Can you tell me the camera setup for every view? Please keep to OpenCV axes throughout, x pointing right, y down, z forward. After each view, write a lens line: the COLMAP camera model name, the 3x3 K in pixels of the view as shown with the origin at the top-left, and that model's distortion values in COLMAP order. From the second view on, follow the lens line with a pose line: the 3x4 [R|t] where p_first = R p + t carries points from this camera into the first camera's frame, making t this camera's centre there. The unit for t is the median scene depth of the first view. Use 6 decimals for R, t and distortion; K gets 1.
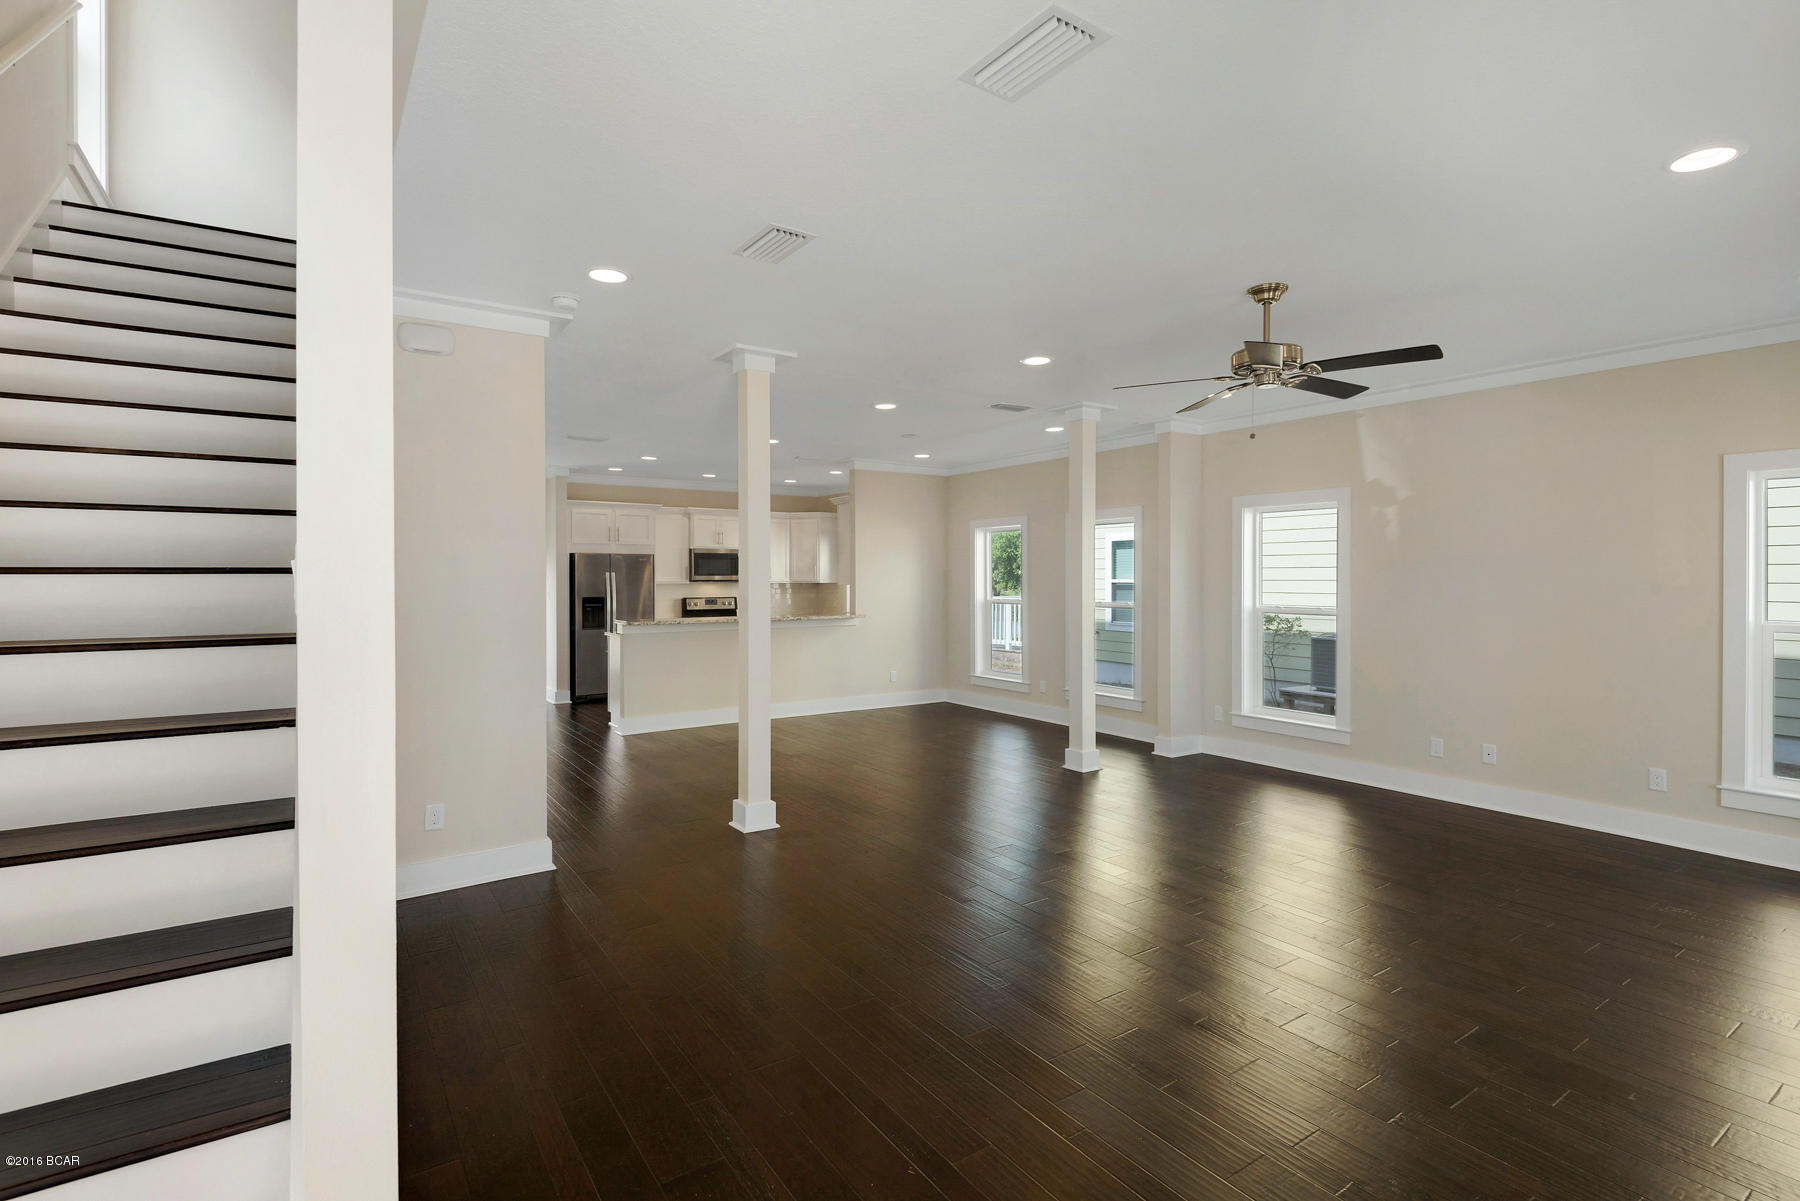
lens RADIAL K [[855.1, 0, 934.1], [0, 855.1, 578.5], [0, 0, 1]] dist [0.014099, -0.002338]
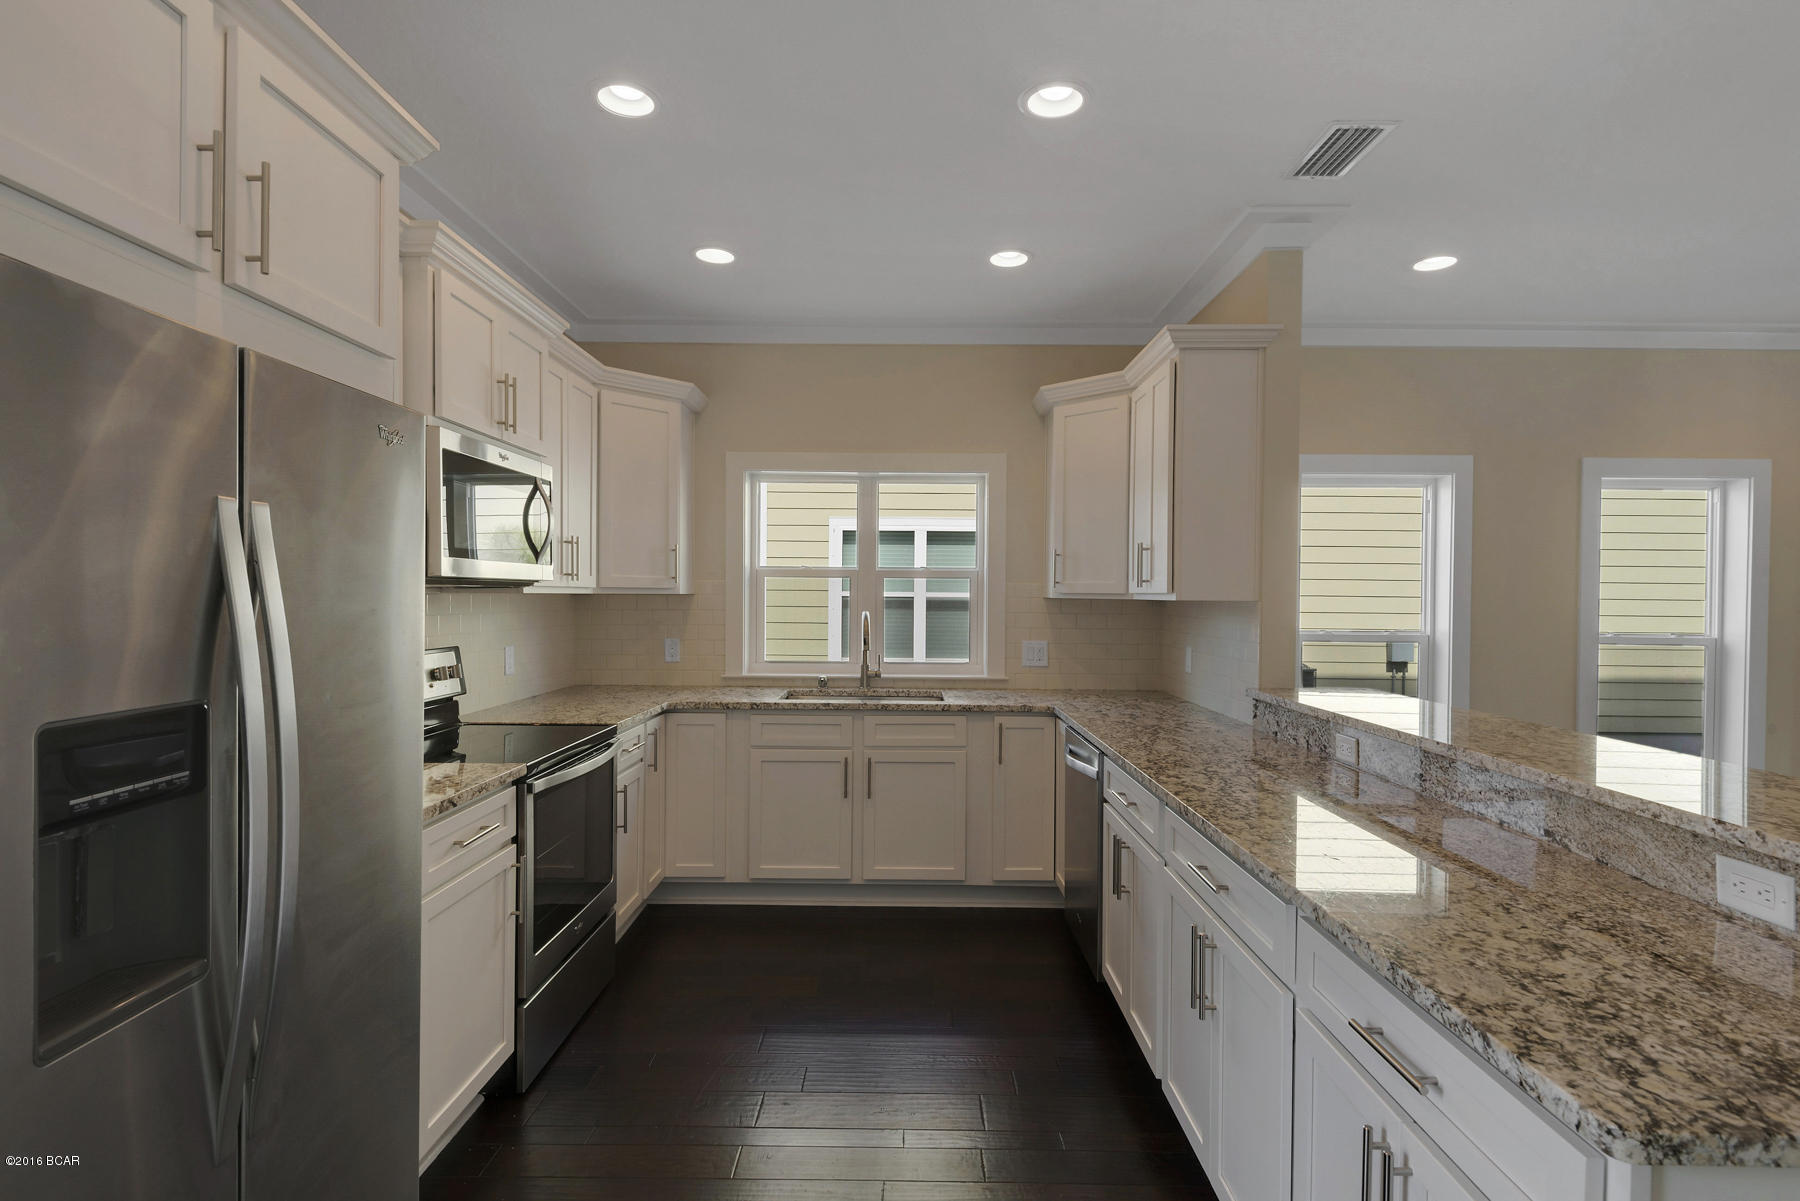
lens RADIAL K [[891.9, 0, 896.8], [0, 891.9, 609.0], [0, 0, 1]] dist [0.001181, -0.003342]
pose [[0.606041, -0.005416, 0.795415, -0.416592], [-0.007637, 0.999891, 0.012627, 0.006566], [-0.795397, -0.013727, 0.605934, 0.831450]]
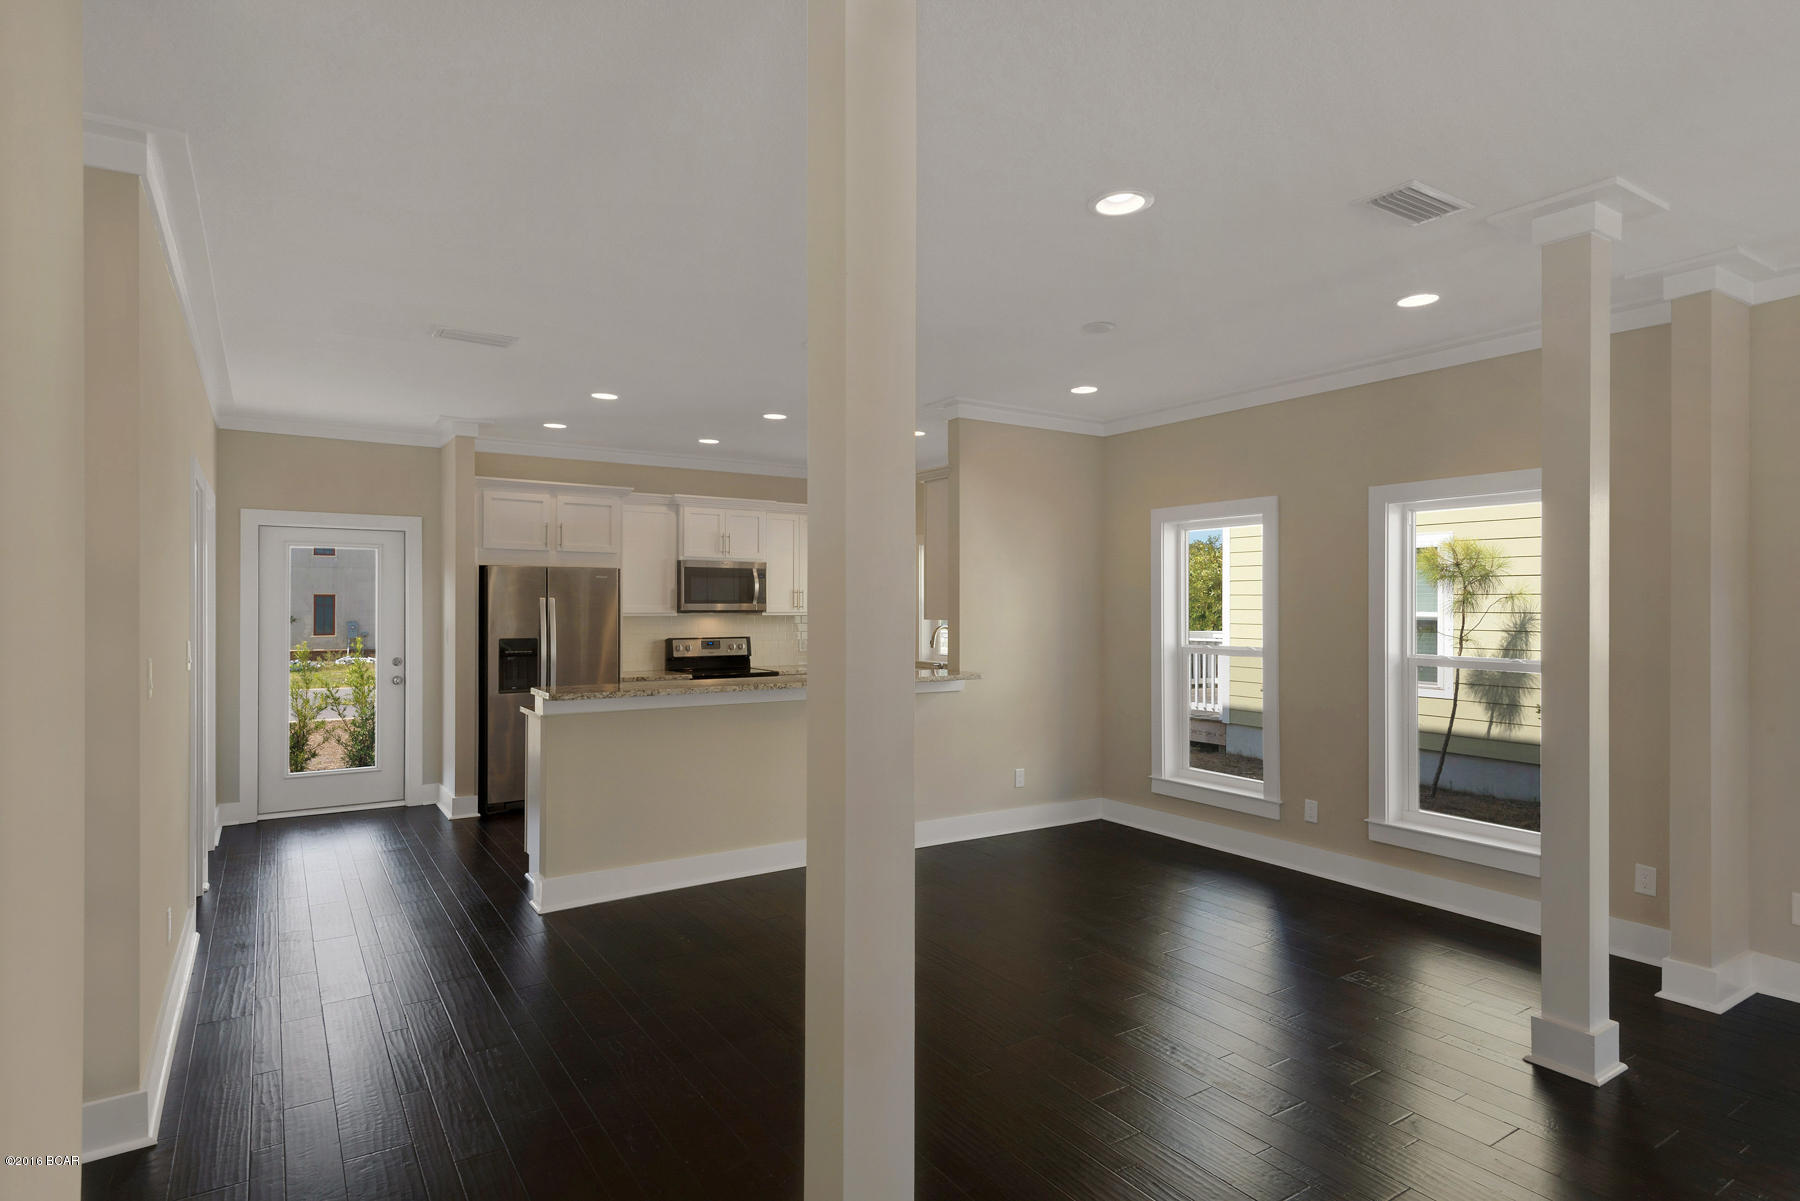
lens RADIAL K [[968.0, 0, 906.8], [0, 968.0, 598.7], [0, 0, 1]] dist [0.029343, -0.000368]
pose [[0.998429, 0.005071, -0.055809, -0.082995], [-0.005639, 0.999934, -0.010010, -0.000607], [0.055755, 0.010309, 0.998391, 0.319816]]
